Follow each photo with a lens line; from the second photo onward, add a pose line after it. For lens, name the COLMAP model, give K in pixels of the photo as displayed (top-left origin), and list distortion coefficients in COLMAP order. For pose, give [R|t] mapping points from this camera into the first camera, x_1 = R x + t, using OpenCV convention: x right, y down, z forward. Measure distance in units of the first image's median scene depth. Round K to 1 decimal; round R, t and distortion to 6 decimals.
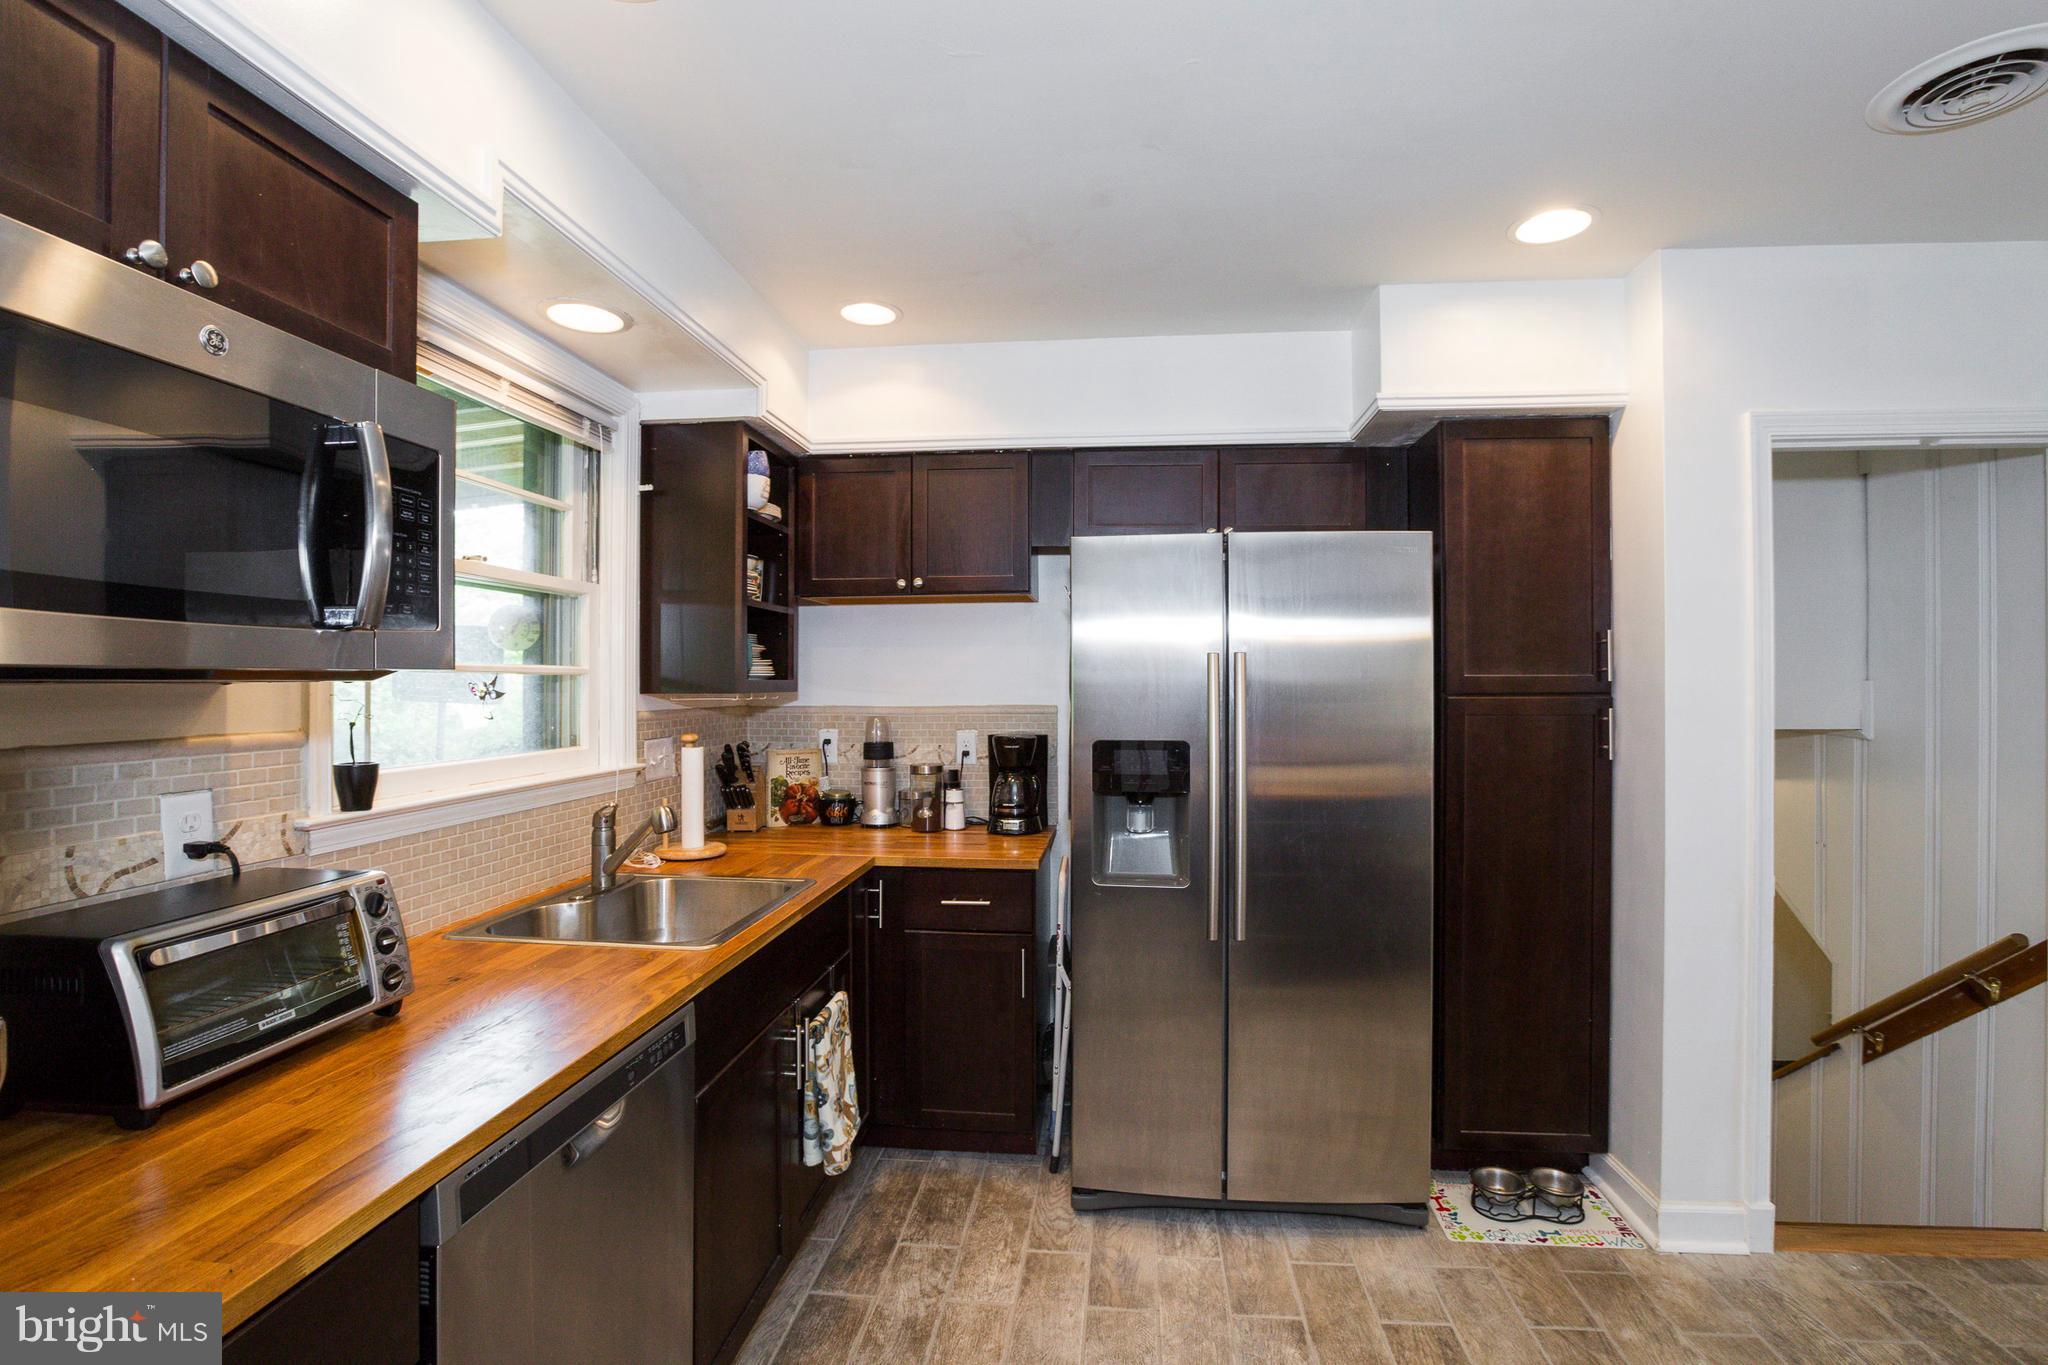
lens RADIAL K [[953.1, 0, 1032.3], [0, 953.1, 674.2], [0, 0, 1]] dist [-0.053888, 0.016090]
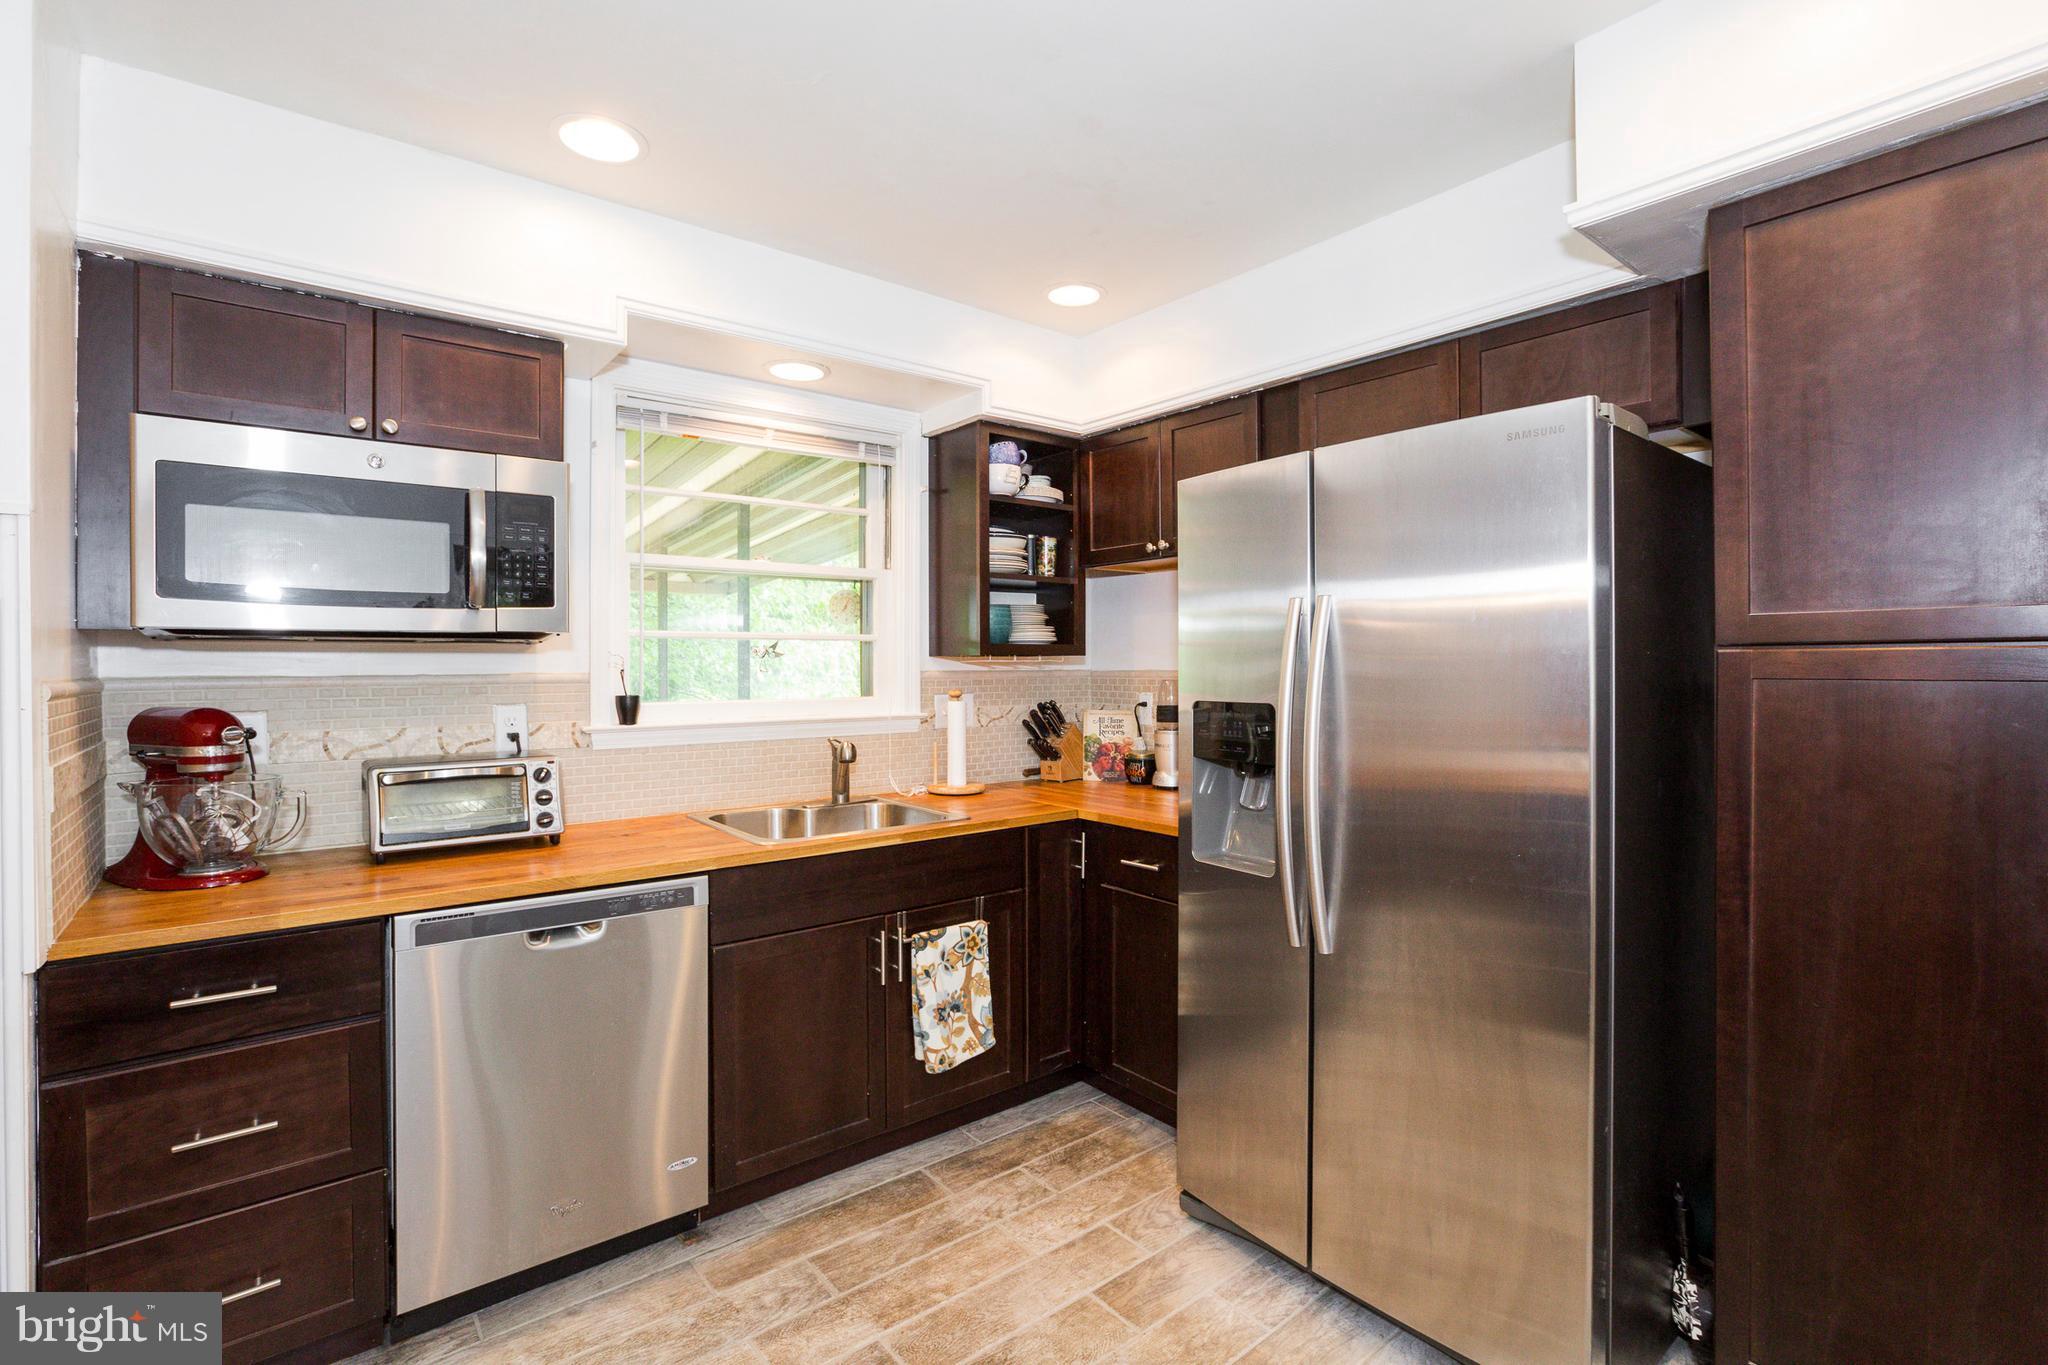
lens RADIAL K [[929.9, 0, 1014.2], [0, 929.9, 660.0], [0, 0, 1]] dist [-0.058247, 0.027012]
pose [[0.691566, -0.005130, -0.722295, 0.592005], [0.008797, 0.999960, 0.001321, 0.027211], [0.722260, -0.007268, 0.691584, 0.268364]]
